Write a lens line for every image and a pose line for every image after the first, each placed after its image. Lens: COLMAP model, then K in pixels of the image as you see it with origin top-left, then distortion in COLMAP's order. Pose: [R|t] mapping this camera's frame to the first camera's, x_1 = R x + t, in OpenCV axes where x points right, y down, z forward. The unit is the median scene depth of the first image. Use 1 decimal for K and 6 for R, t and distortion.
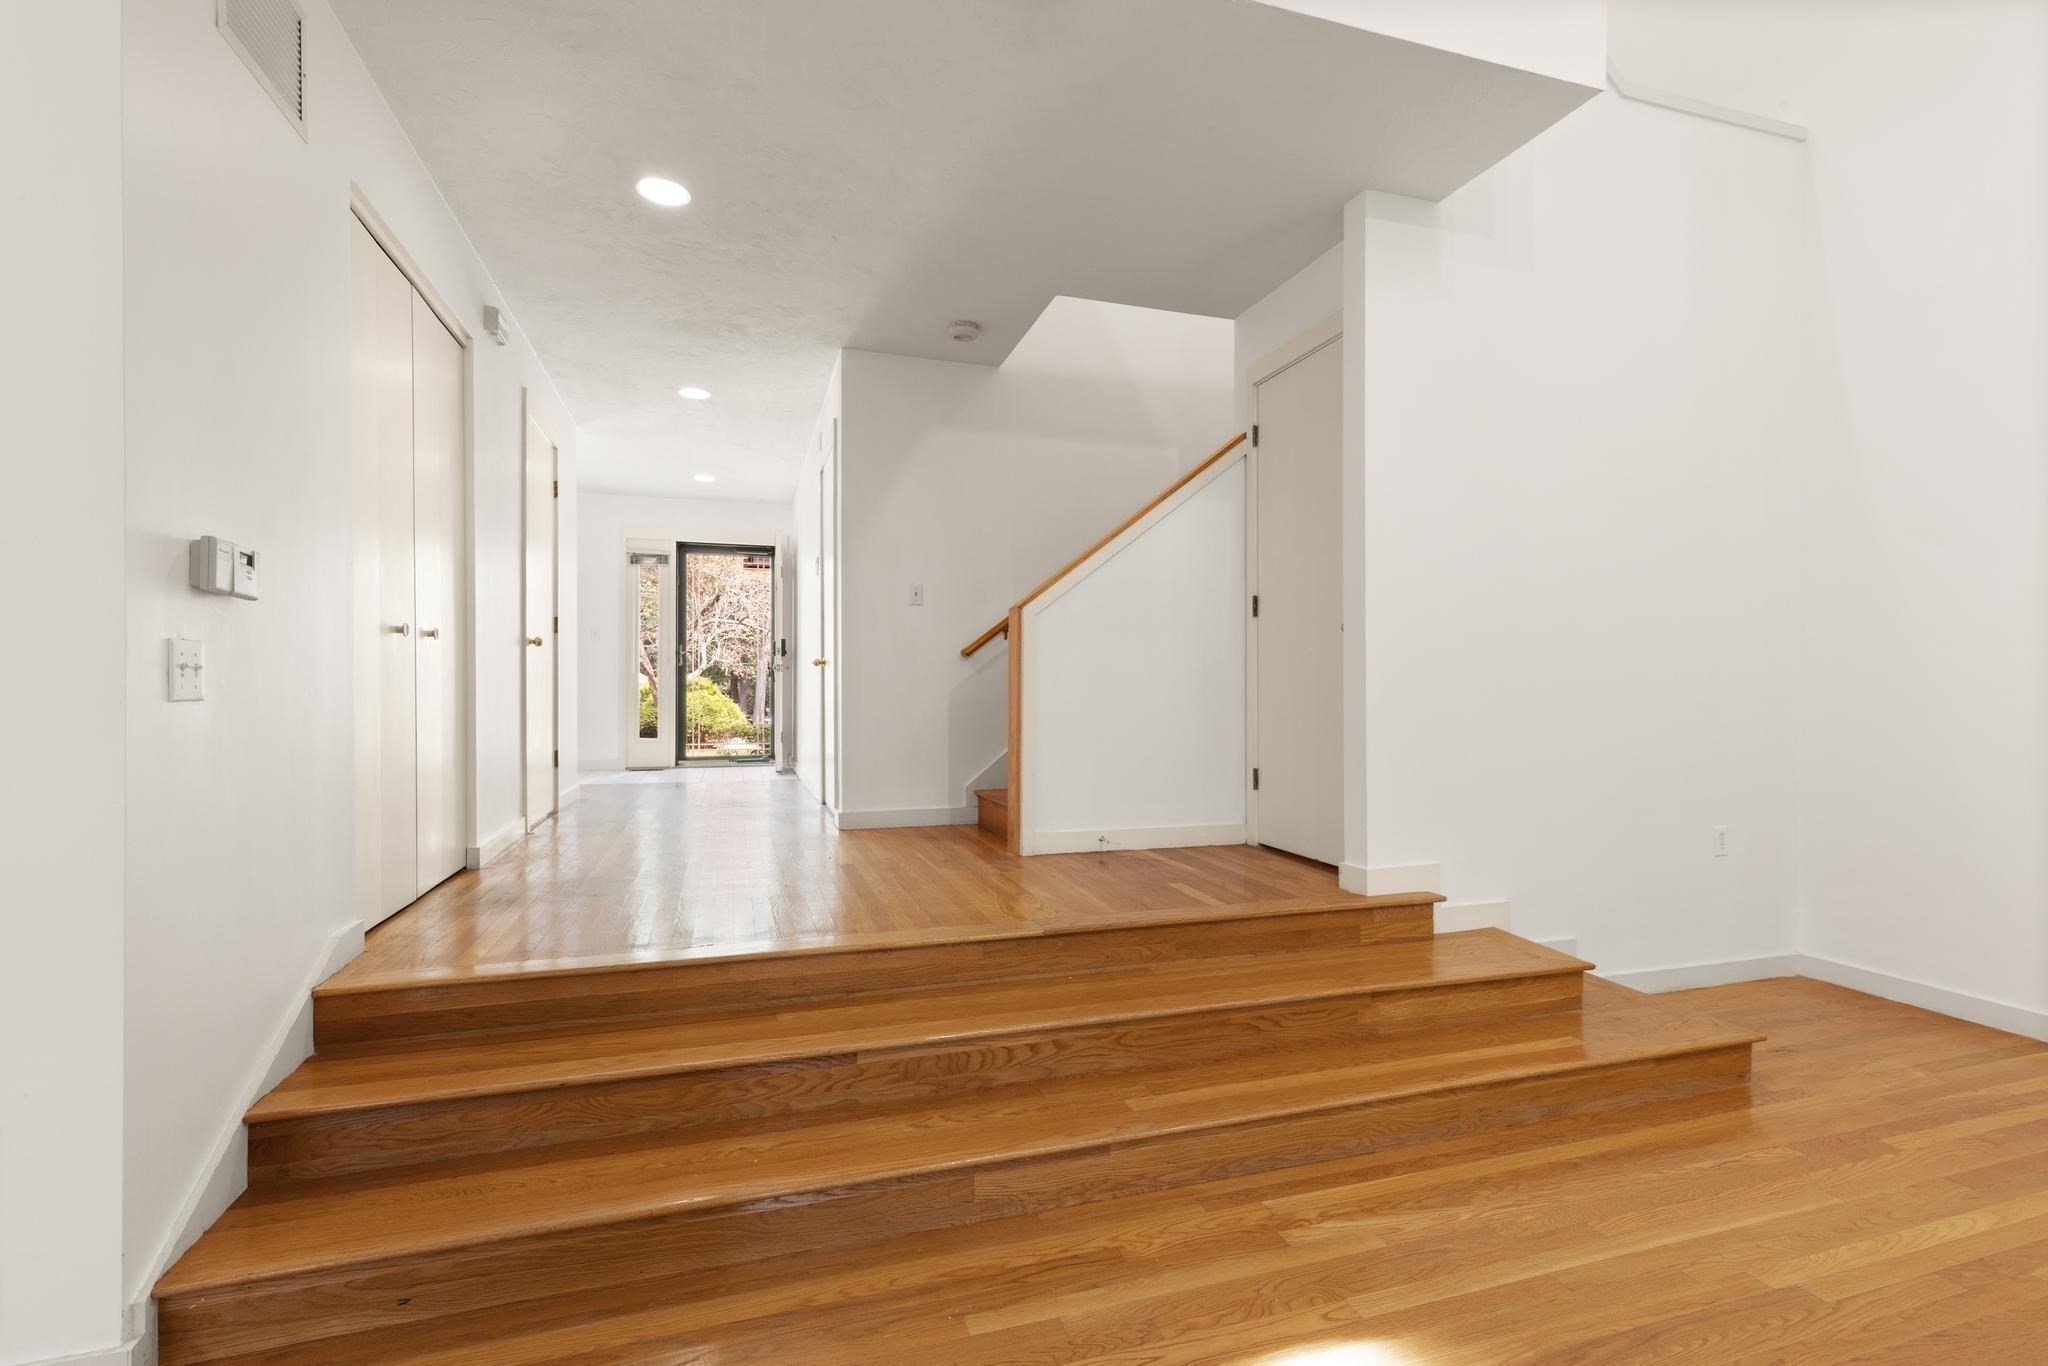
lens RADIAL K [[927.6, 0, 1025.5], [0, 927.6, 688.3], [0, 0, 1]] dist [0.005184, 0.000408]
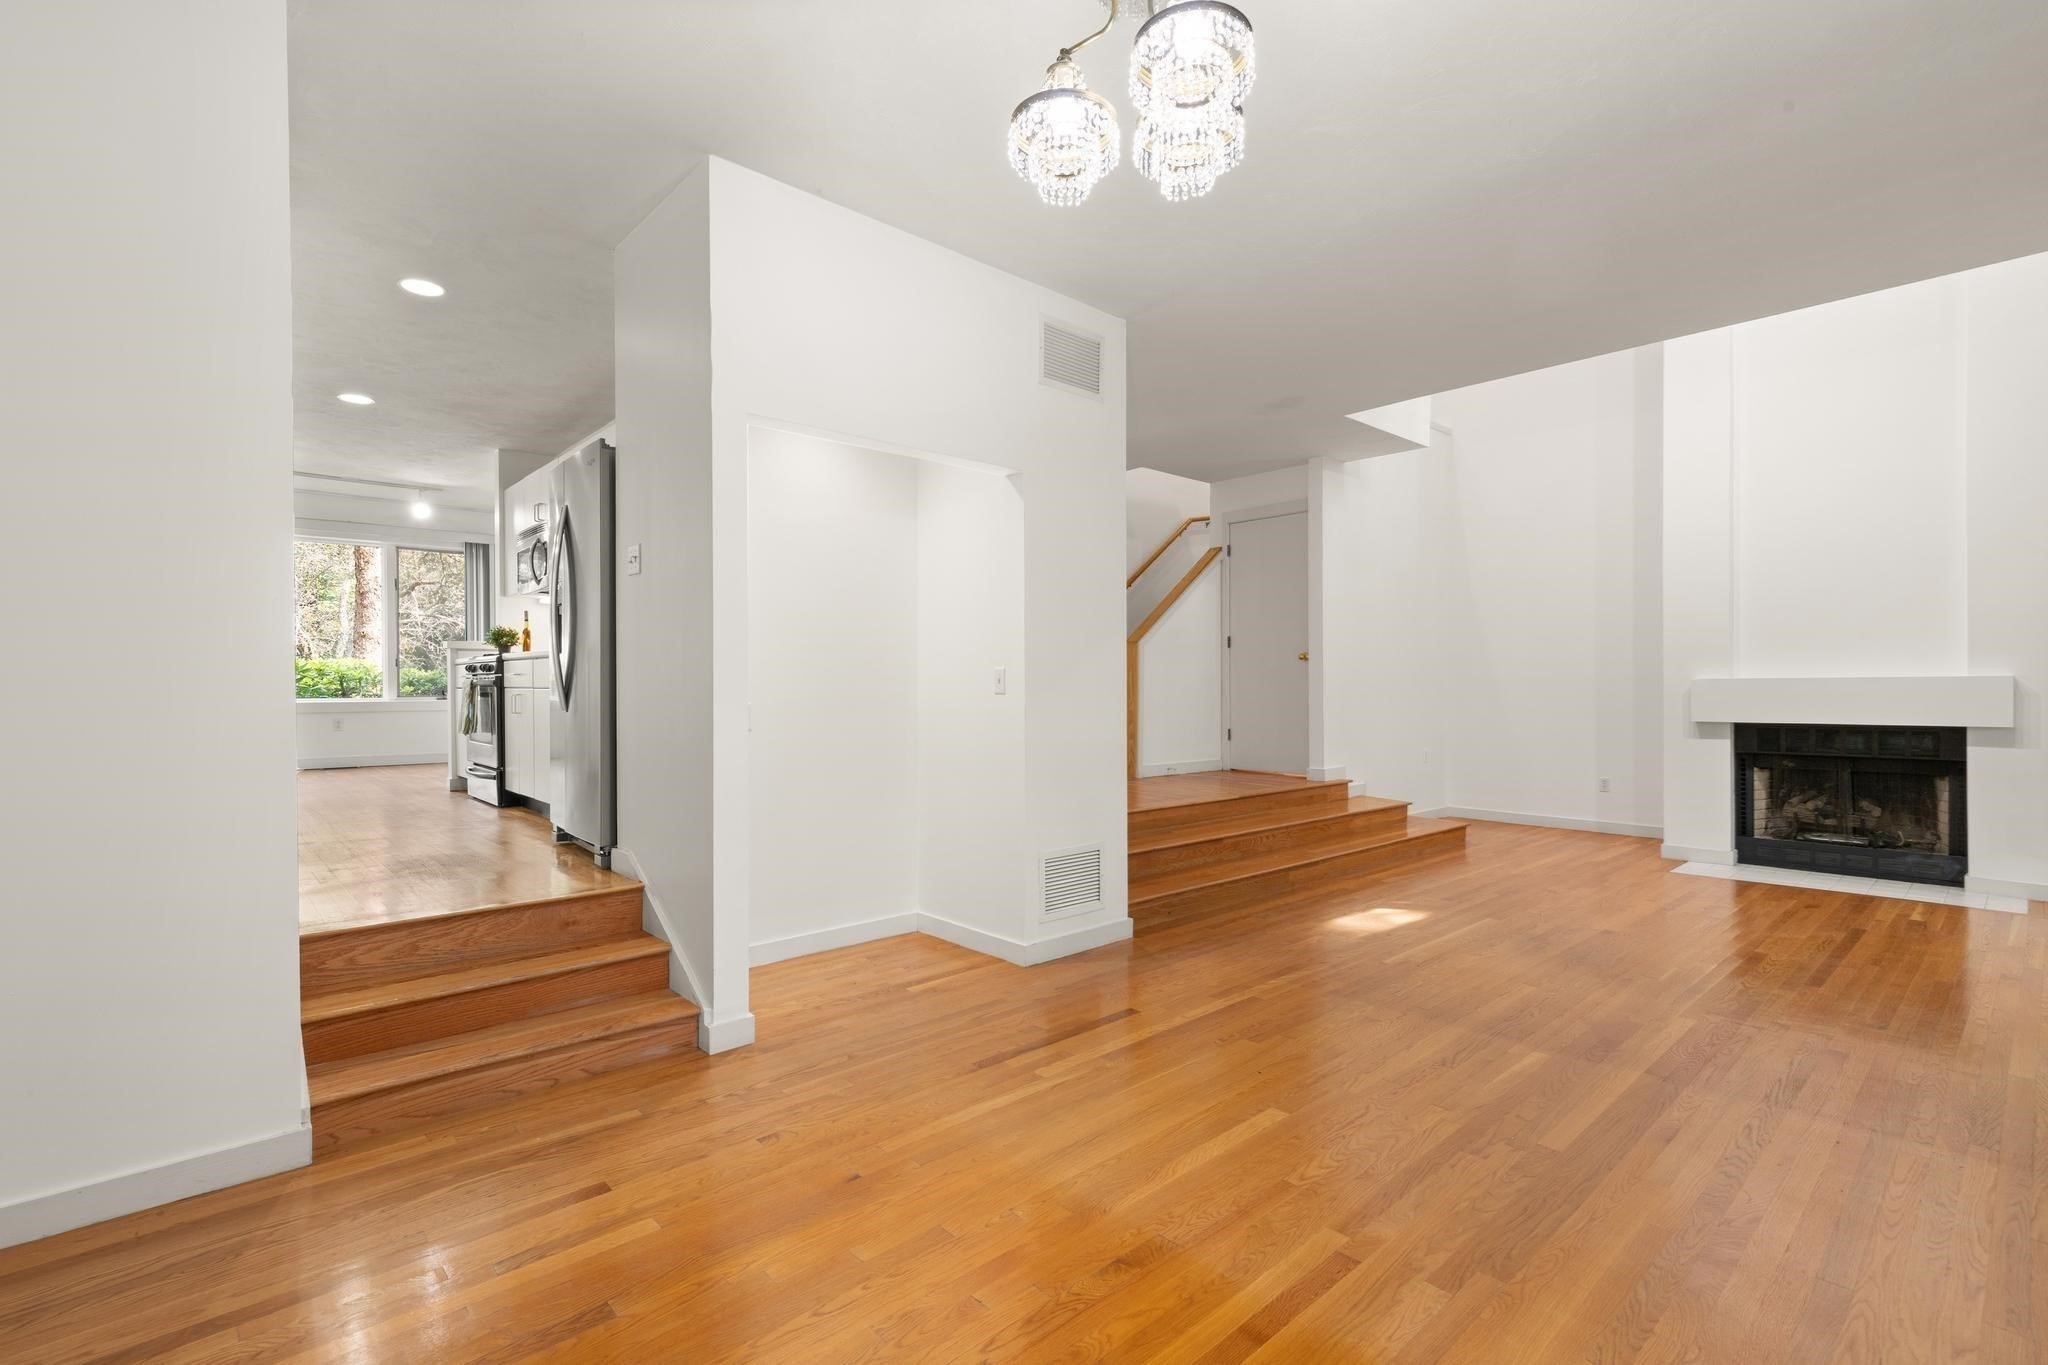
lens RADIAL K [[935.0, 0, 1029.2], [0, 935.0, 685.9], [0, 0, 1]] dist [0.005187, -0.000077]
pose [[0.908869, -0.001024, 0.417080, -1.019510], [0.000129, 0.999998, 0.002175, -0.004732], [-0.417082, -0.001923, 0.908867, -0.612837]]
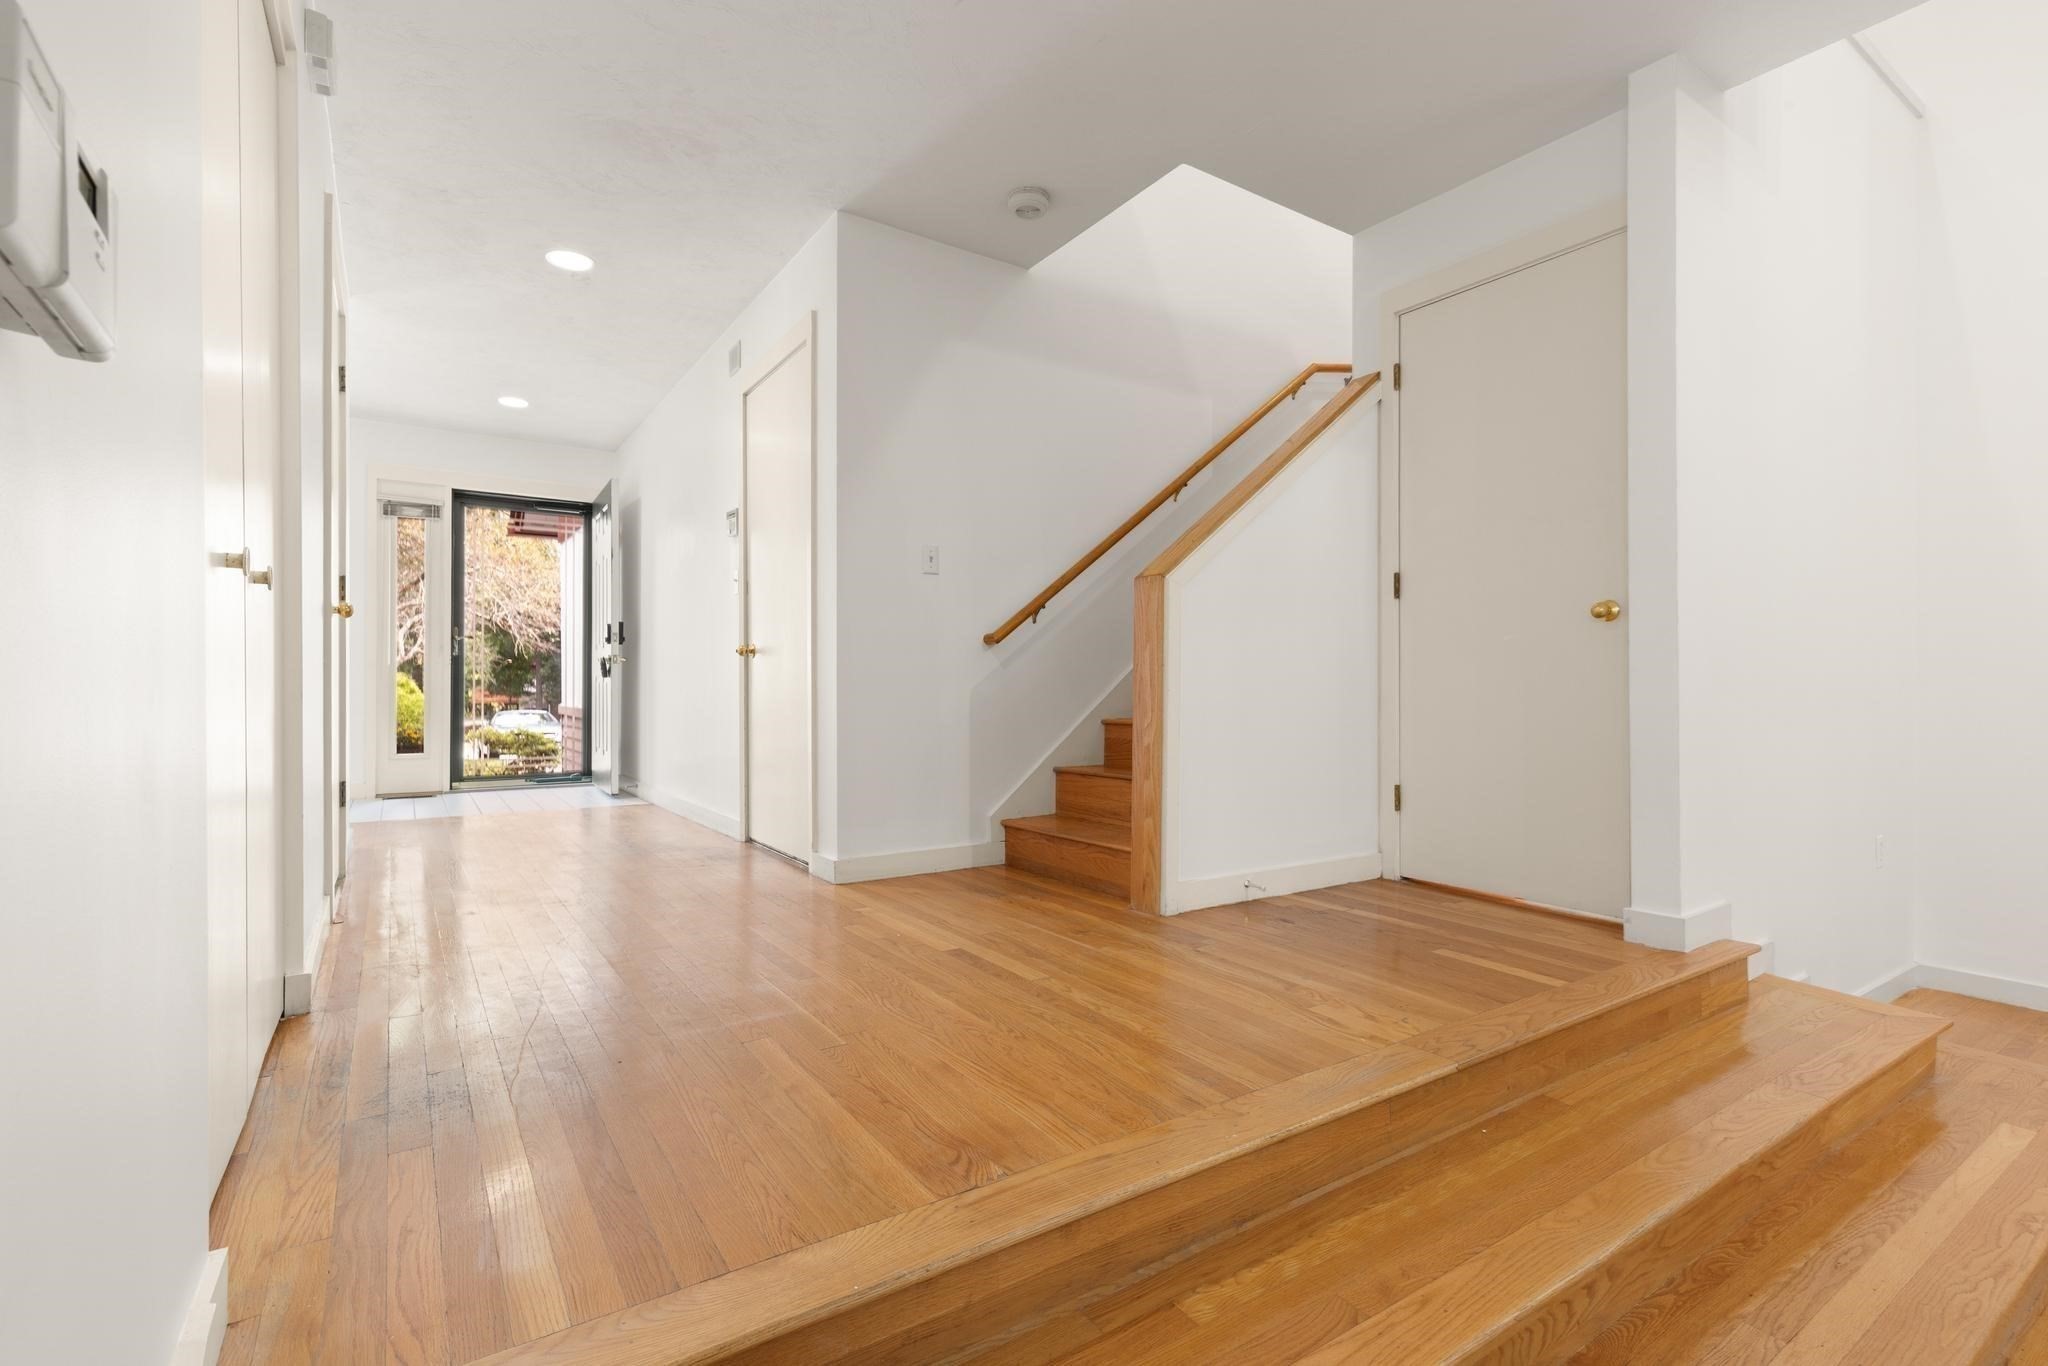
lens RADIAL K [[935.0, 0, 1029.2], [0, 935.0, 686.4], [0, 0, 1]] dist [0.005187, -0.000077]
pose [[0.959317, 0.000697, 0.282330, -0.332414], [-0.000881, 0.999999, 0.000526, -0.000458], [-0.282330, -0.000753, 0.959317, 0.341630]]
